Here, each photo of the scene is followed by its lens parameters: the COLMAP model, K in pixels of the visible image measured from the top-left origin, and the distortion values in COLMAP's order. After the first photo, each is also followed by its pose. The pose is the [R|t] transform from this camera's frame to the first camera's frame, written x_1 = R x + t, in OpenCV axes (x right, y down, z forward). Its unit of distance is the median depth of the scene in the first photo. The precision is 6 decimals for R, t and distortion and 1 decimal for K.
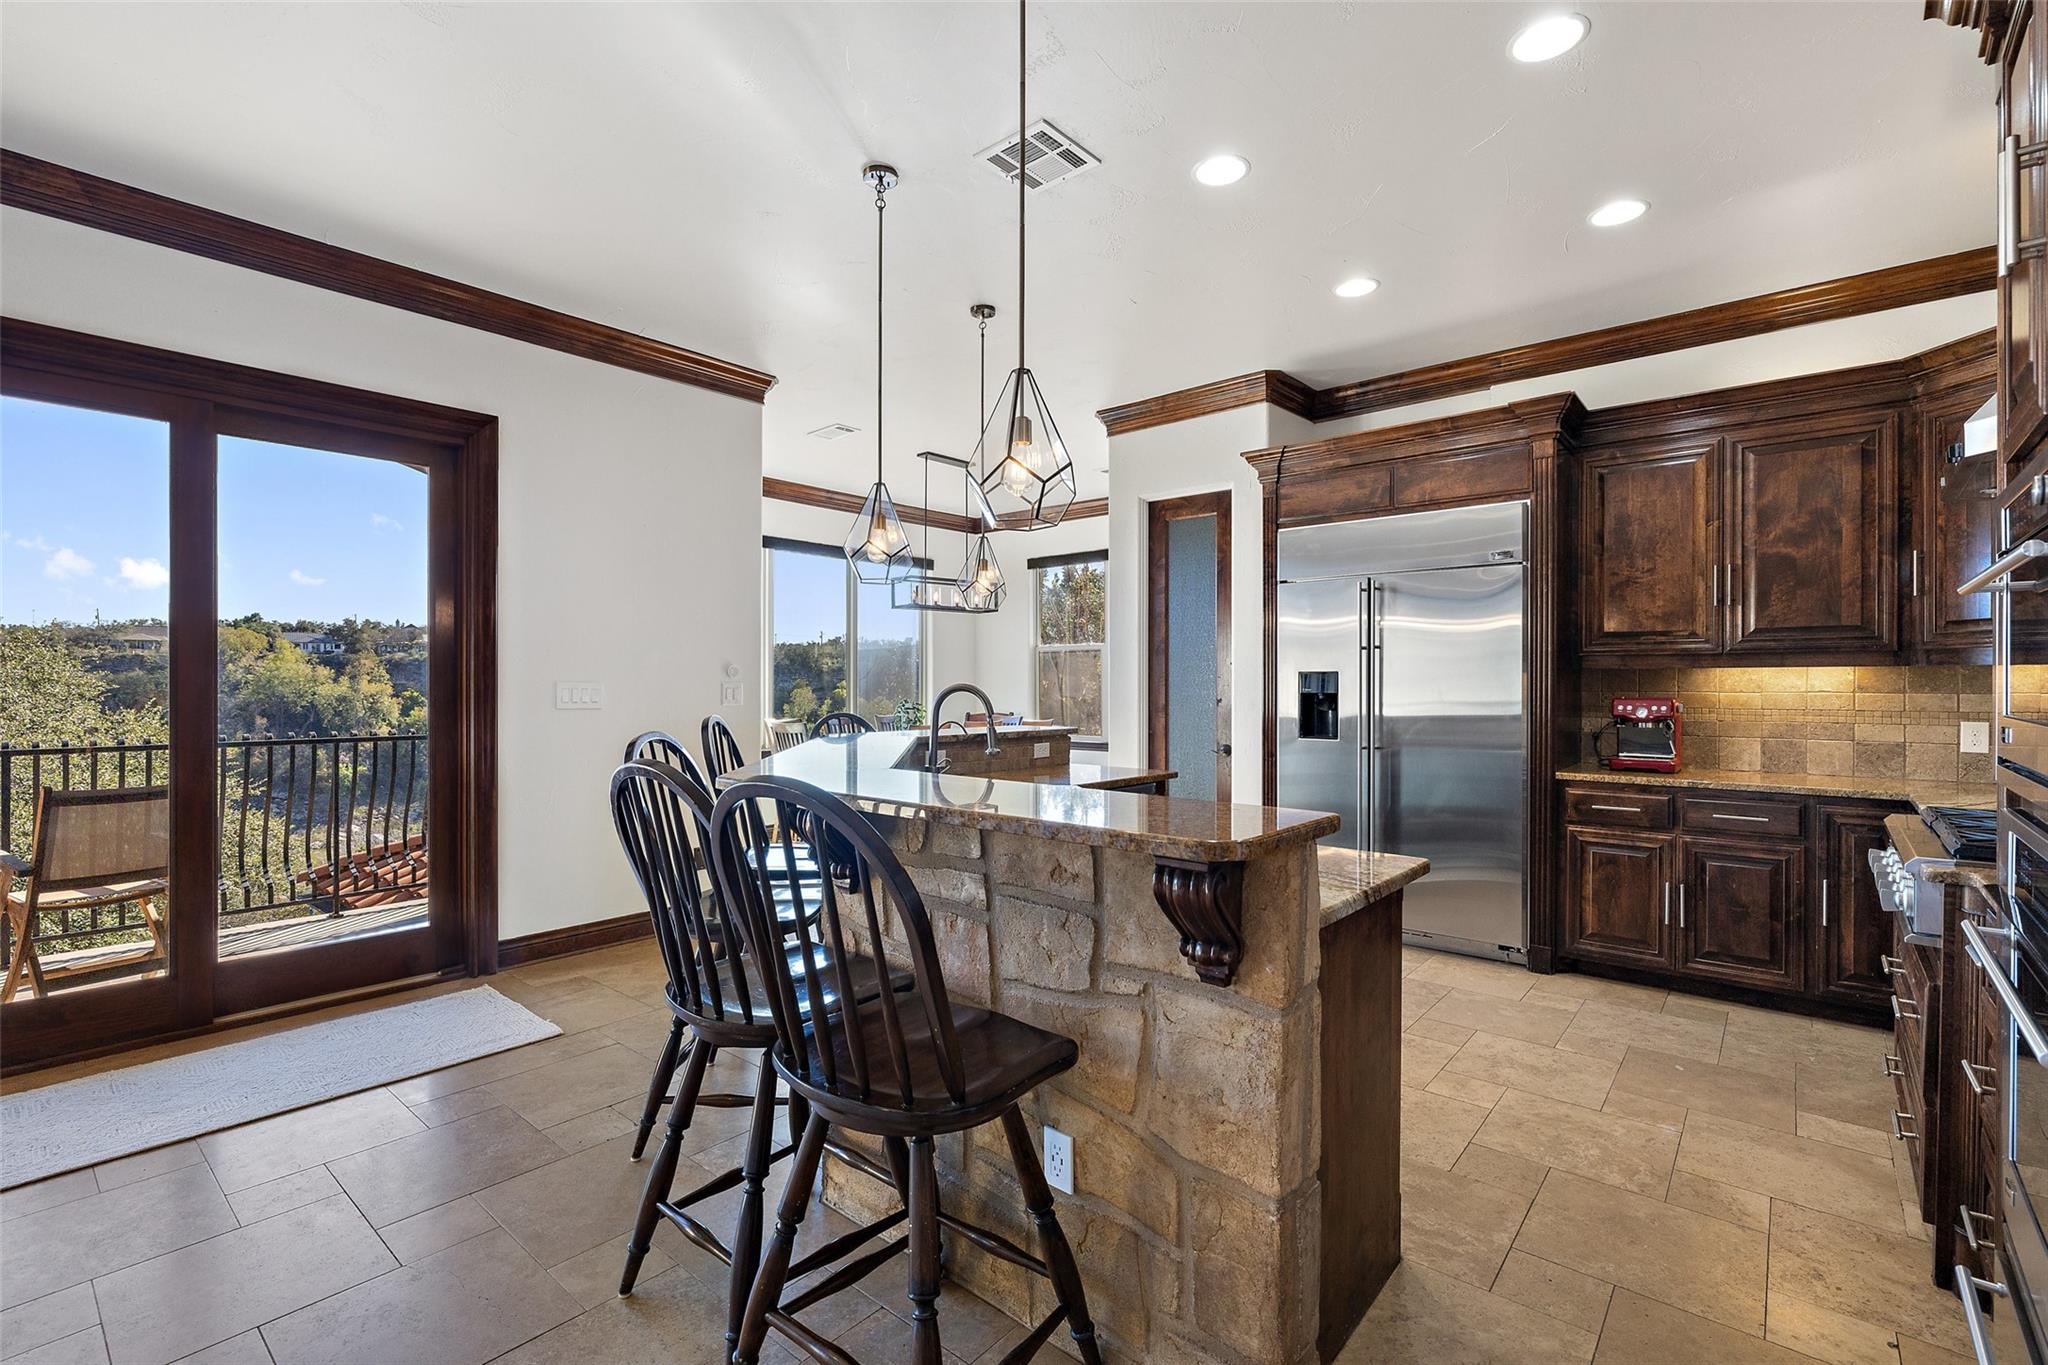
lens RADIAL K [[904.8, 0, 1023.2], [0, 904.8, 686.1], [0, 0, 1]] dist [-0.013119, 0.001290]
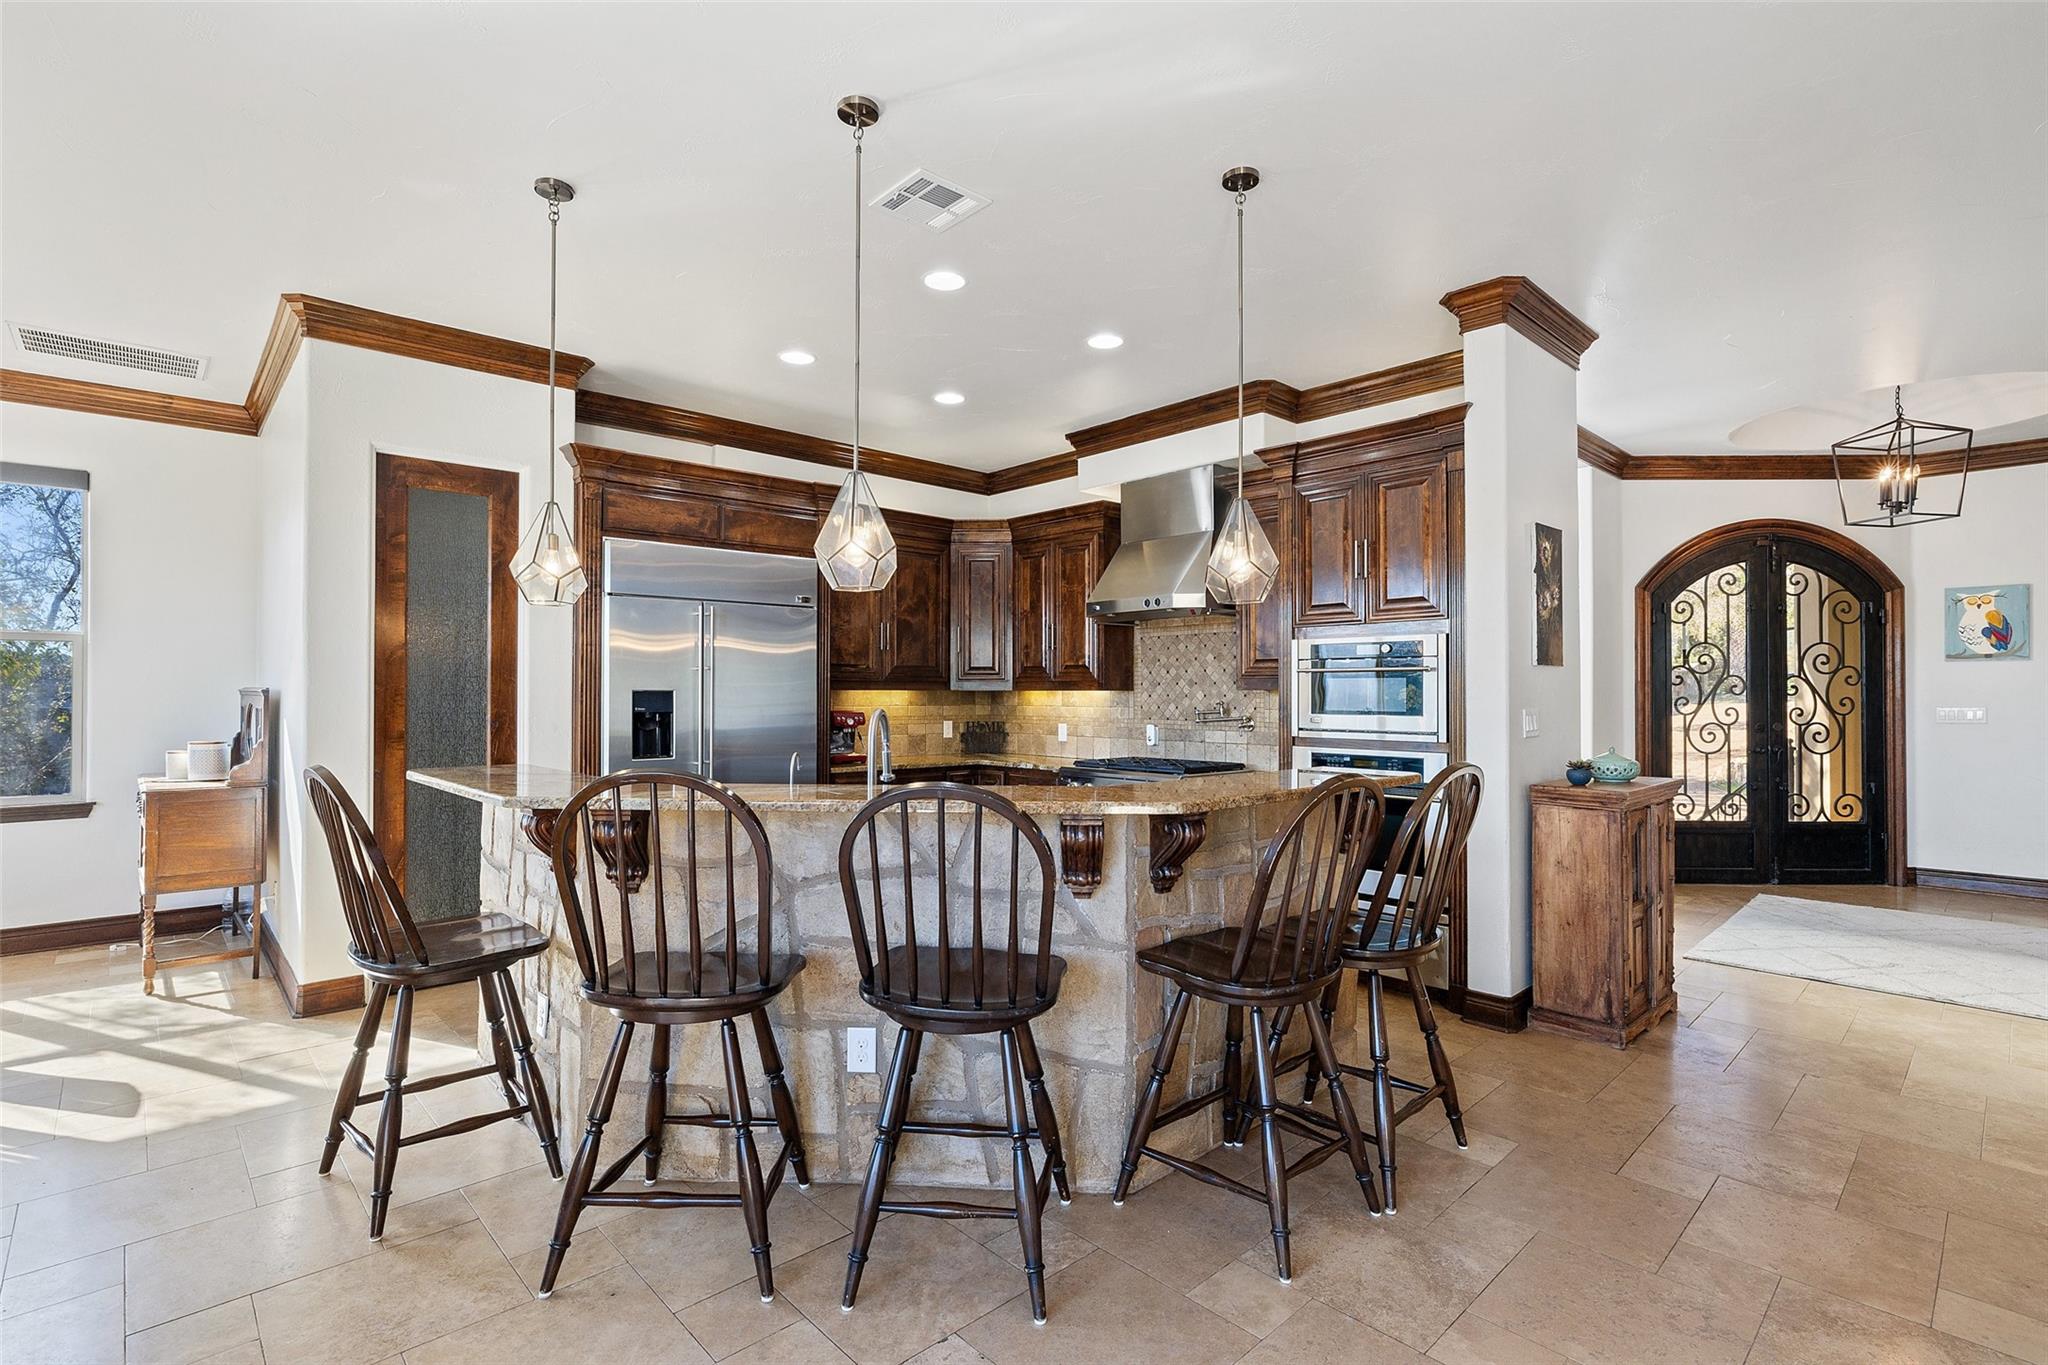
lens RADIAL K [[951.2, 0, 1017.5], [0, 951.2, 687.2], [0, 0, 1]] dist [-0.007276, 0.001659]
pose [[0.114408, 0.004992, 0.993421, -0.680307], [0.000608, 0.999987, -0.005095, -0.014470], [-0.993434, 0.001187, 0.114404, 0.496324]]
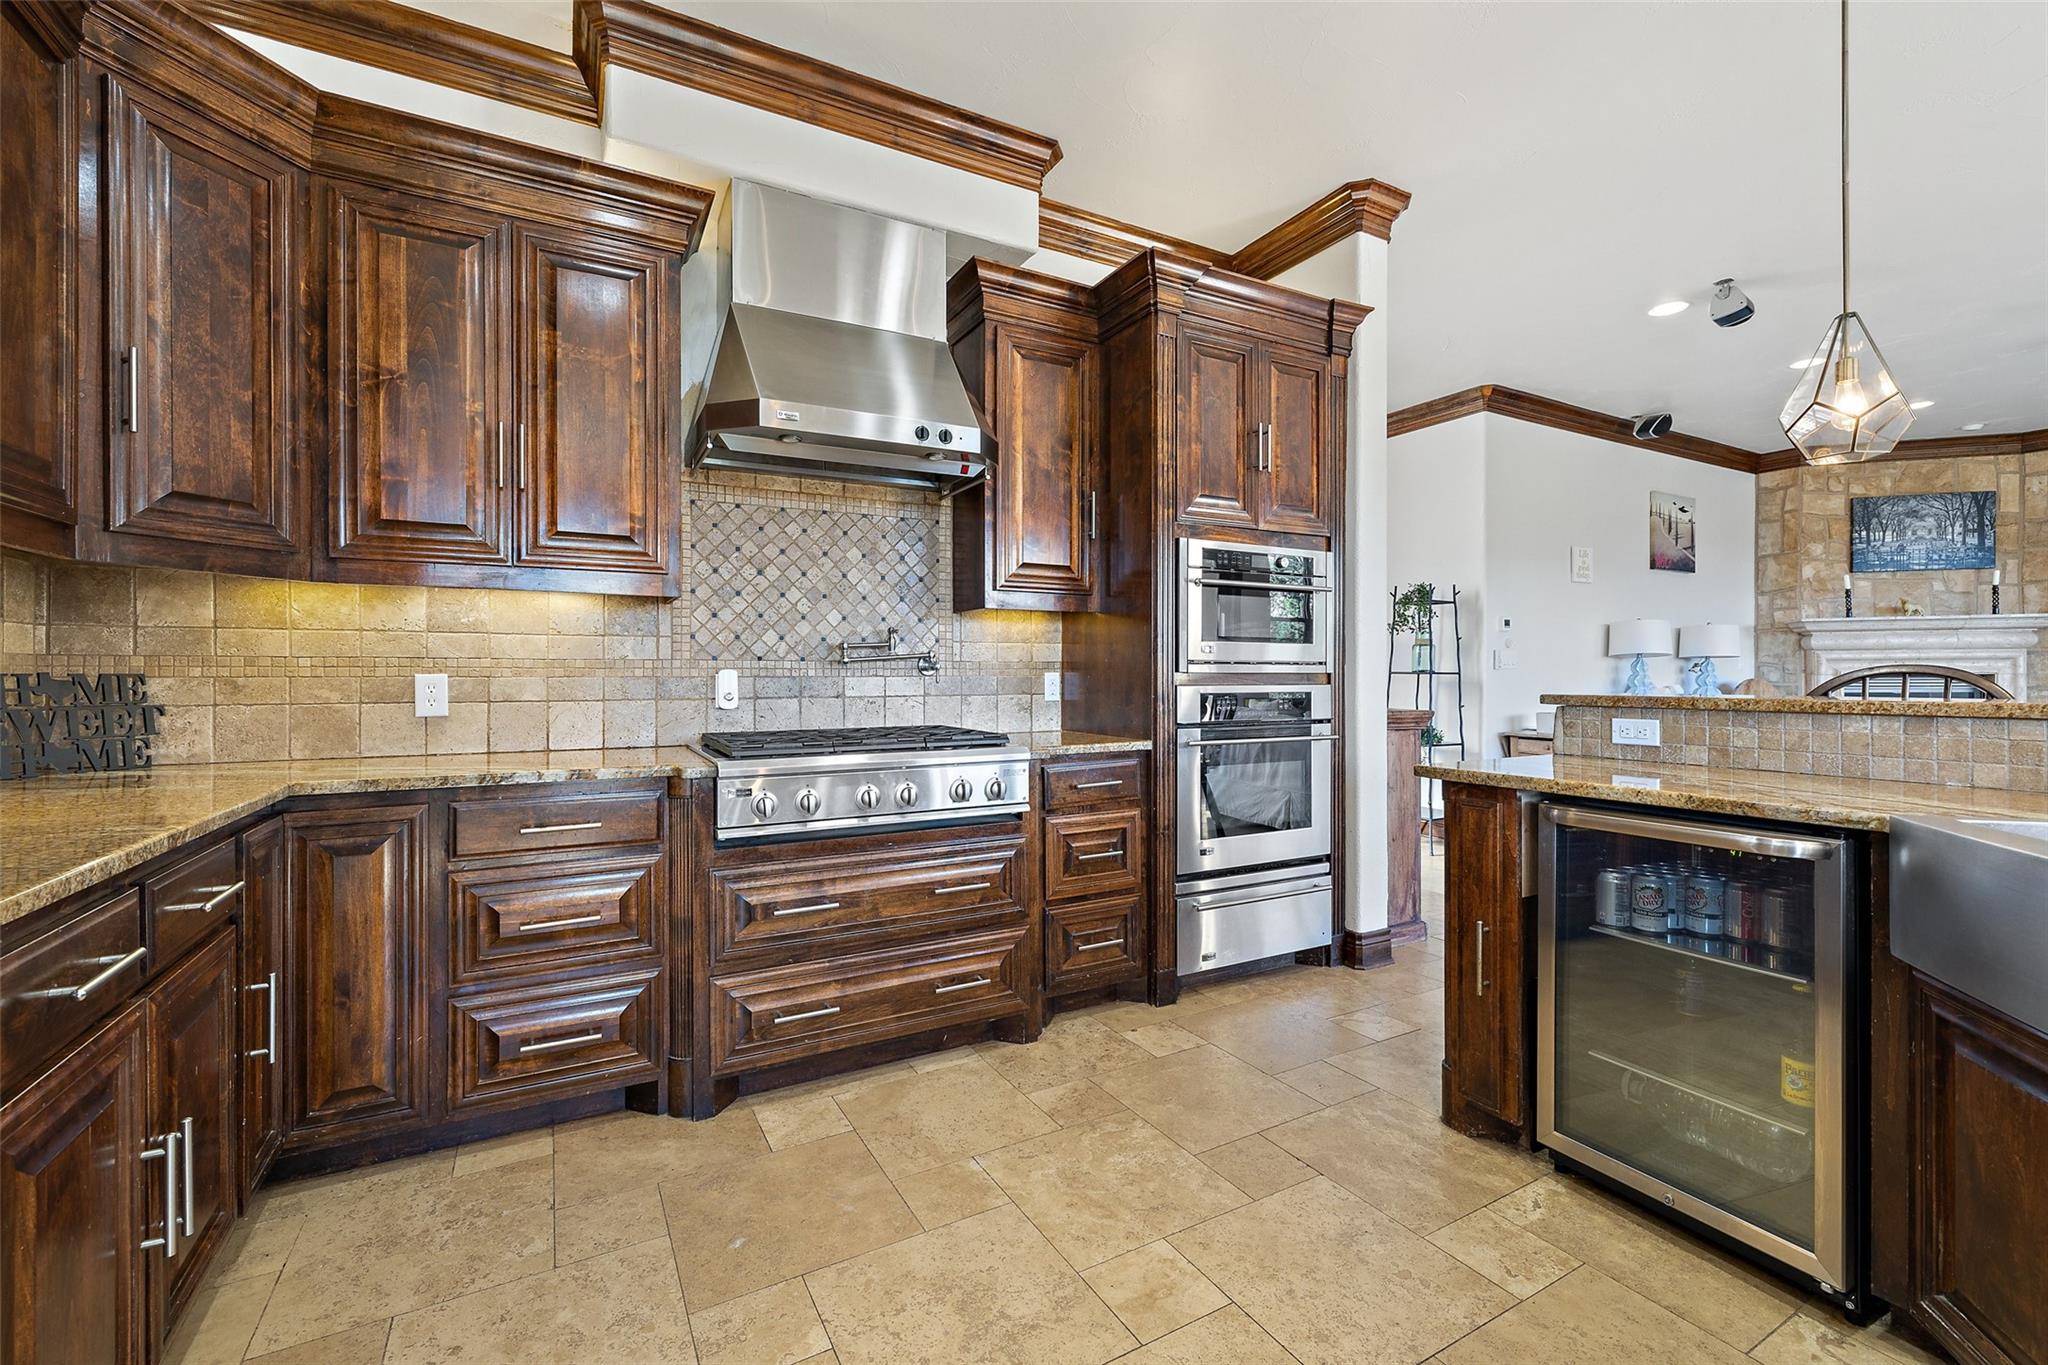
lens RADIAL K [[889.8, 0, 1010.5], [0, 889.8, 679.5], [0, 0, 1]] dist [0.002273, 0.000181]
pose [[-0.940001, -0.000278, 0.341172, 0.245224], [0.000979, 0.999993, 0.003513, 0.036124], [-0.341171, 0.003636, -0.939994, 1.003168]]
